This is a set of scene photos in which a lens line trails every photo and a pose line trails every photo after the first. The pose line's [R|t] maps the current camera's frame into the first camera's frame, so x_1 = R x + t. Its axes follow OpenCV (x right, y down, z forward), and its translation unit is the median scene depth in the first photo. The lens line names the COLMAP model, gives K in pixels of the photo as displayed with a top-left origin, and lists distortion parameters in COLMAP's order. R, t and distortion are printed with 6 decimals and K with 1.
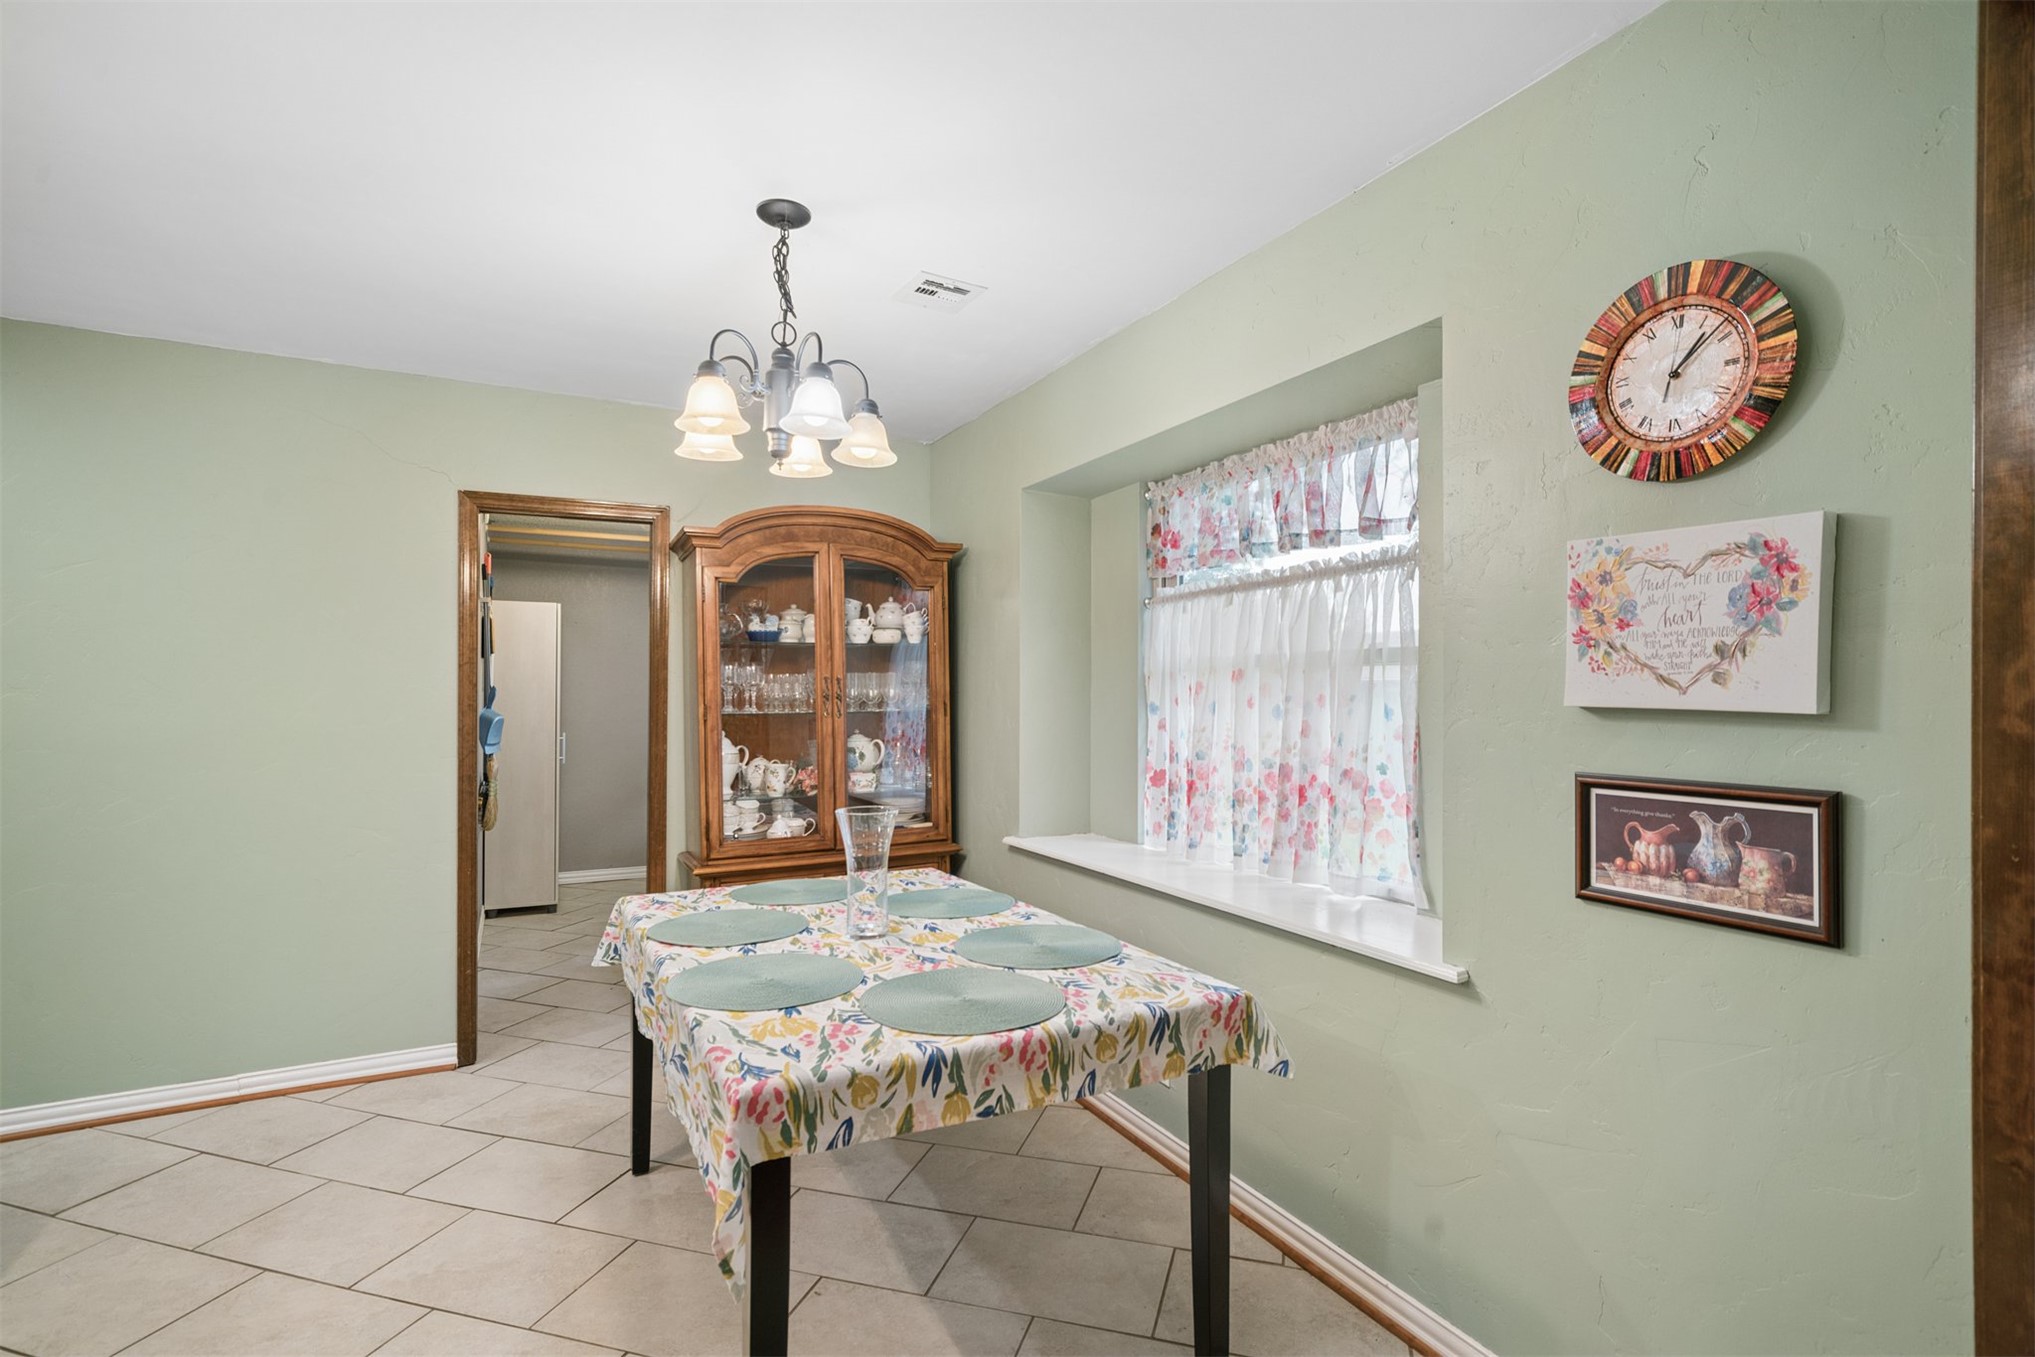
lens RADIAL K [[951.9, 0, 1030.5], [0, 951.9, 690.1], [0, 0, 1]] dist [-0.020033, 0.013975]
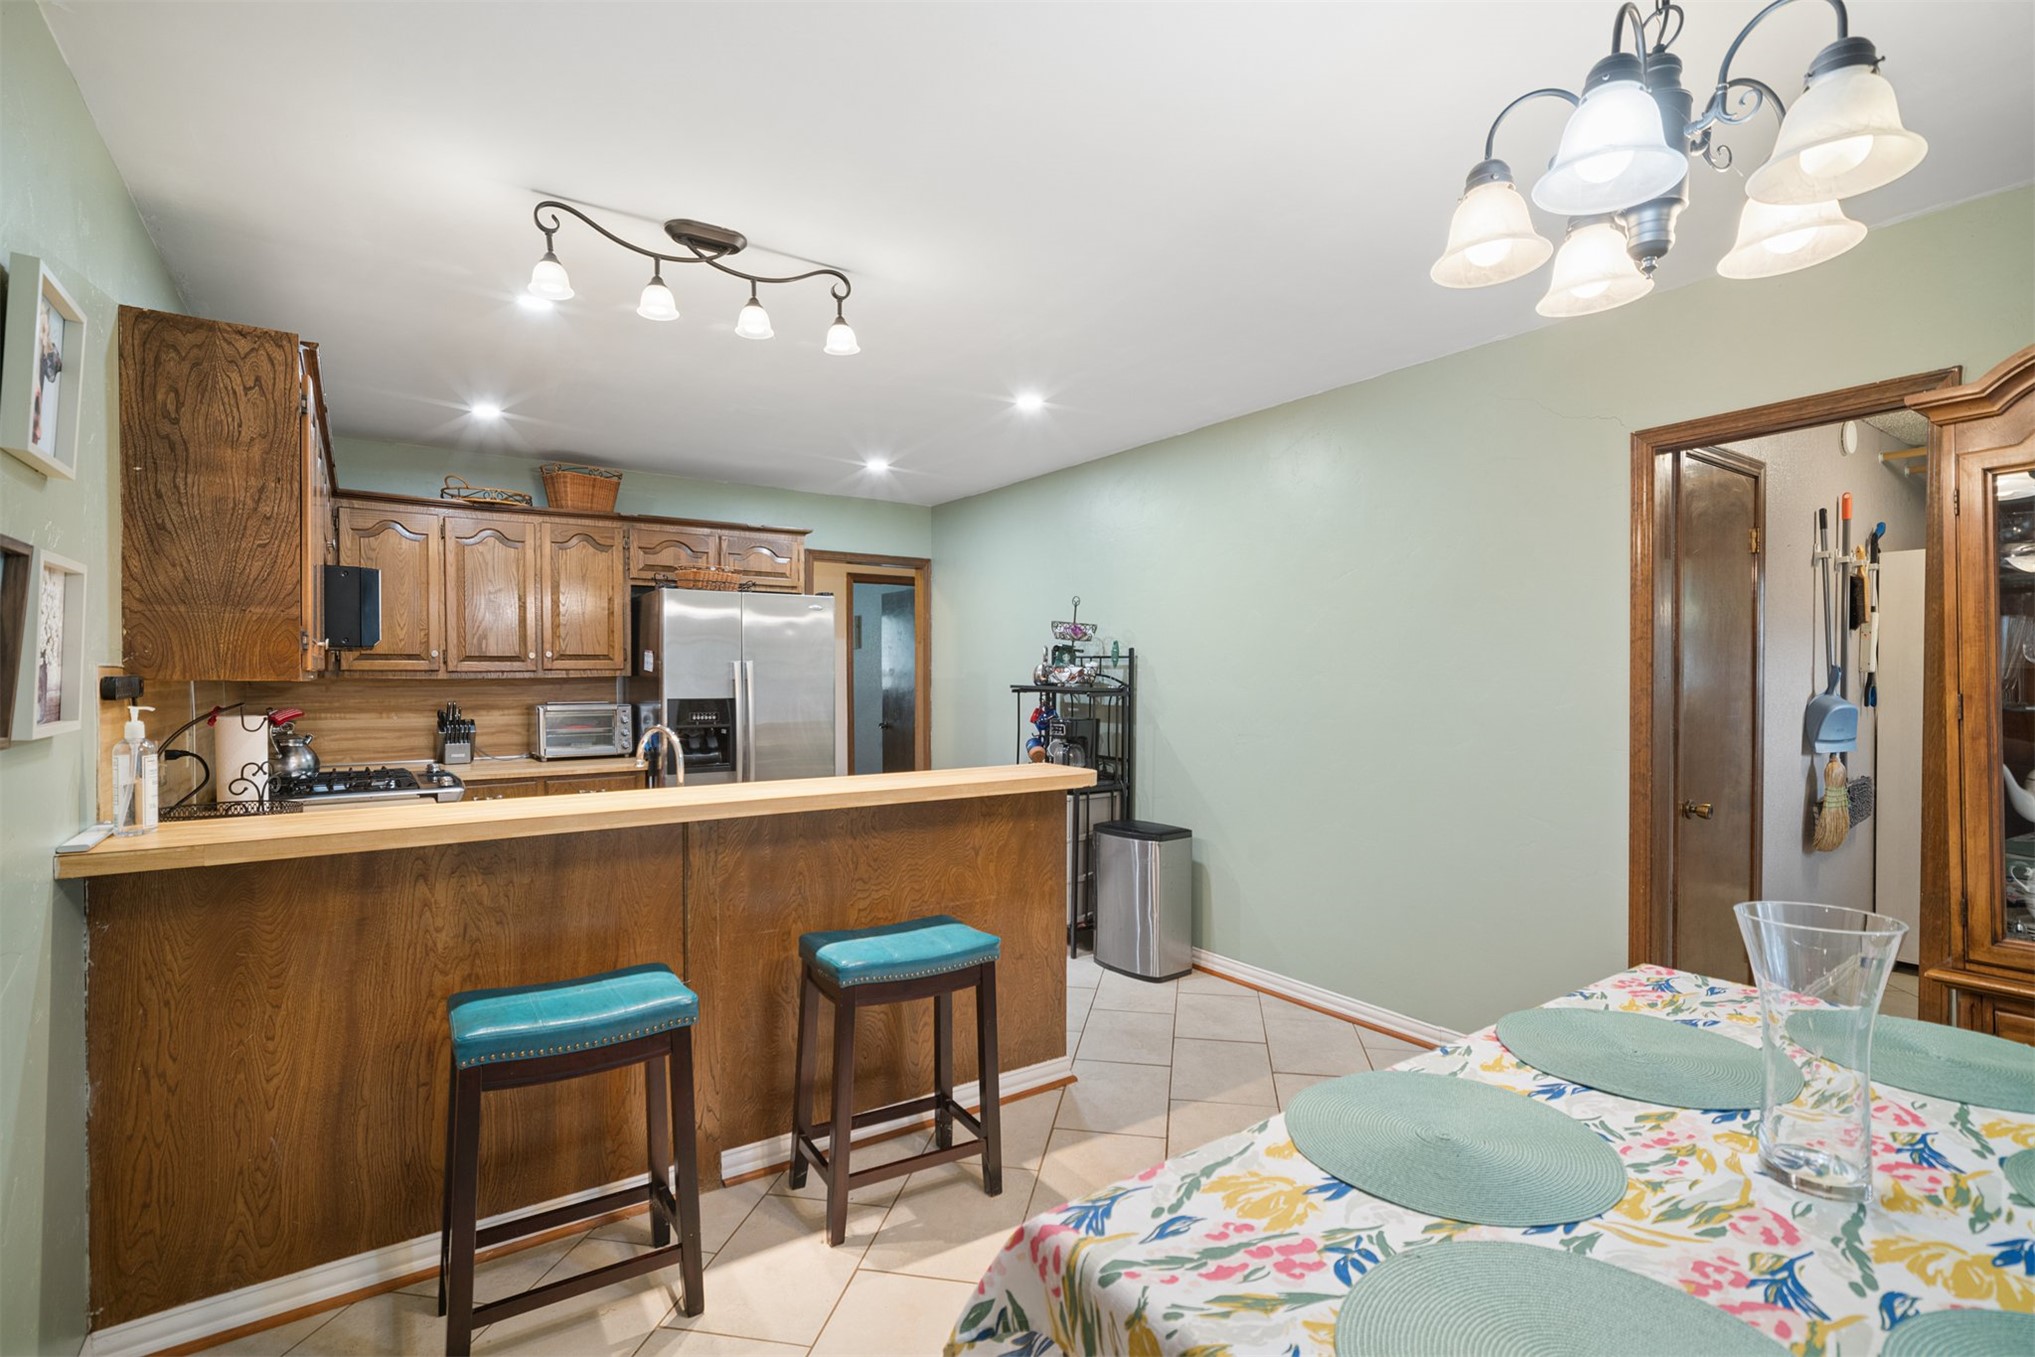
lens RADIAL K [[951.9, 0, 1031.7], [0, 951.9, 684.1], [0, 0, 1]] dist [-0.020033, 0.013975]
pose [[0.115500, 0.004177, -0.993299, 0.349125], [0.007387, 0.999960, 0.005064, 0.007101], [0.993280, -0.007923, 0.115464, 0.772322]]
